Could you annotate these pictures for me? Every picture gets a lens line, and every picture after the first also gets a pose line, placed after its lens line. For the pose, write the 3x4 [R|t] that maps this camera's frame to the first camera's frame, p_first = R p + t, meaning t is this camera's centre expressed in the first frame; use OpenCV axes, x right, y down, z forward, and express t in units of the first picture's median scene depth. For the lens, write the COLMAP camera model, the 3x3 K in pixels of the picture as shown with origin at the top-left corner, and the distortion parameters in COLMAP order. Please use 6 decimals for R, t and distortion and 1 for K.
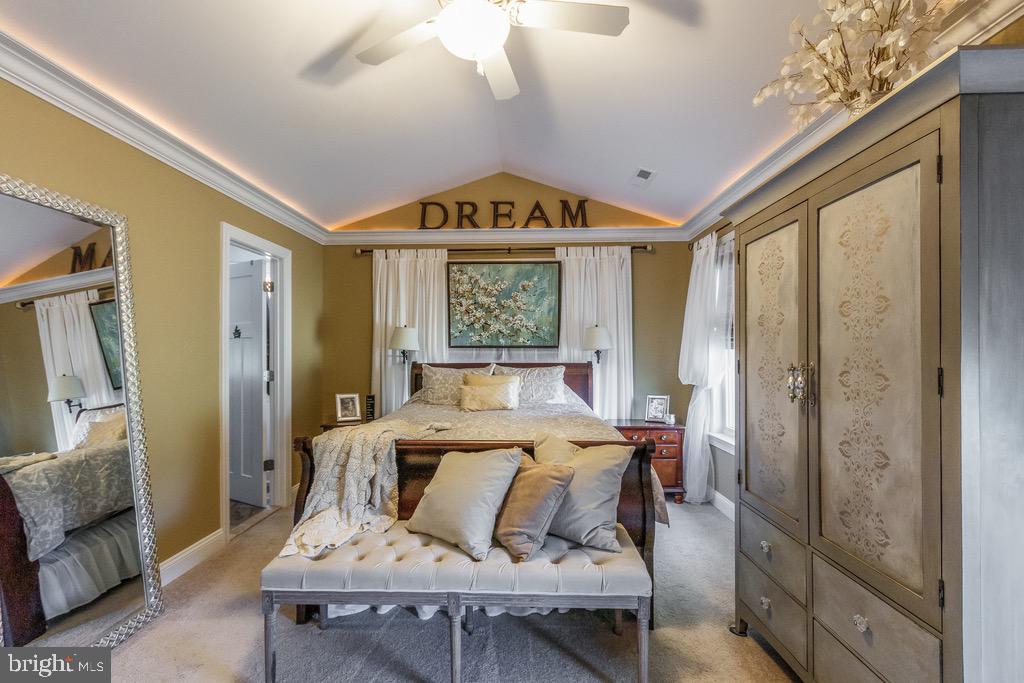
lens RADIAL K [[473.9, 0, 510.7], [0, 473.9, 348.4], [0, 0, 1]] dist [0.000223, 0.007866]
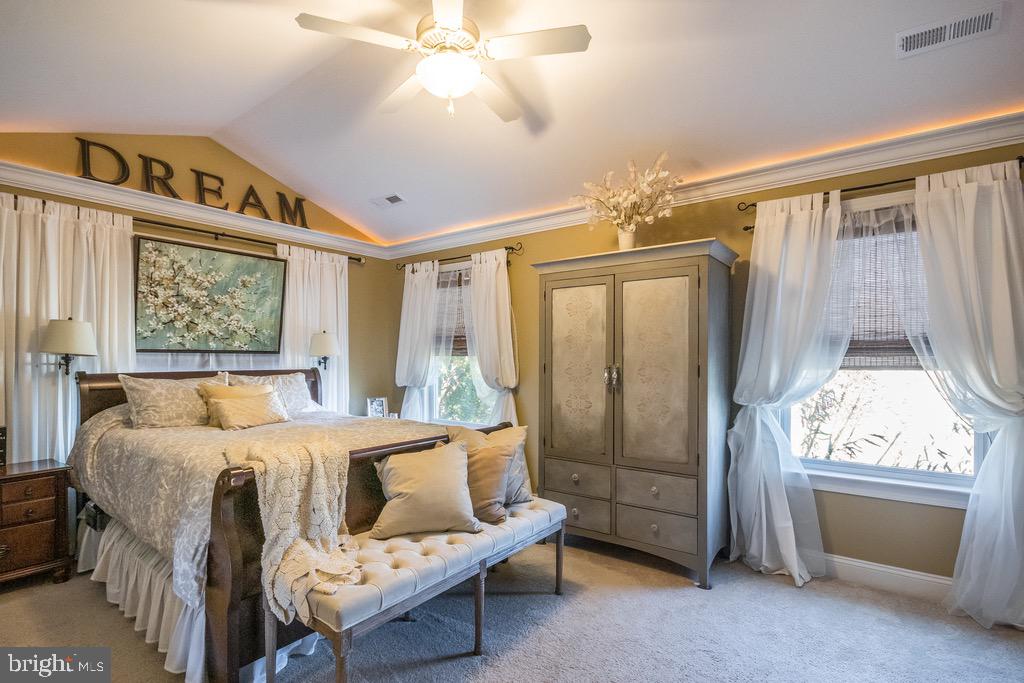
lens RADIAL K [[481.8, 0, 515.2], [0, 481.8, 358.9], [0, 0, 1]] dist [-0.001198, -0.000373]
pose [[0.579146, 0.000189, 0.815224, -0.399761], [-0.007962, 0.999954, 0.005424, 0.000702], [-0.815185, -0.009633, 0.579120, 0.088296]]
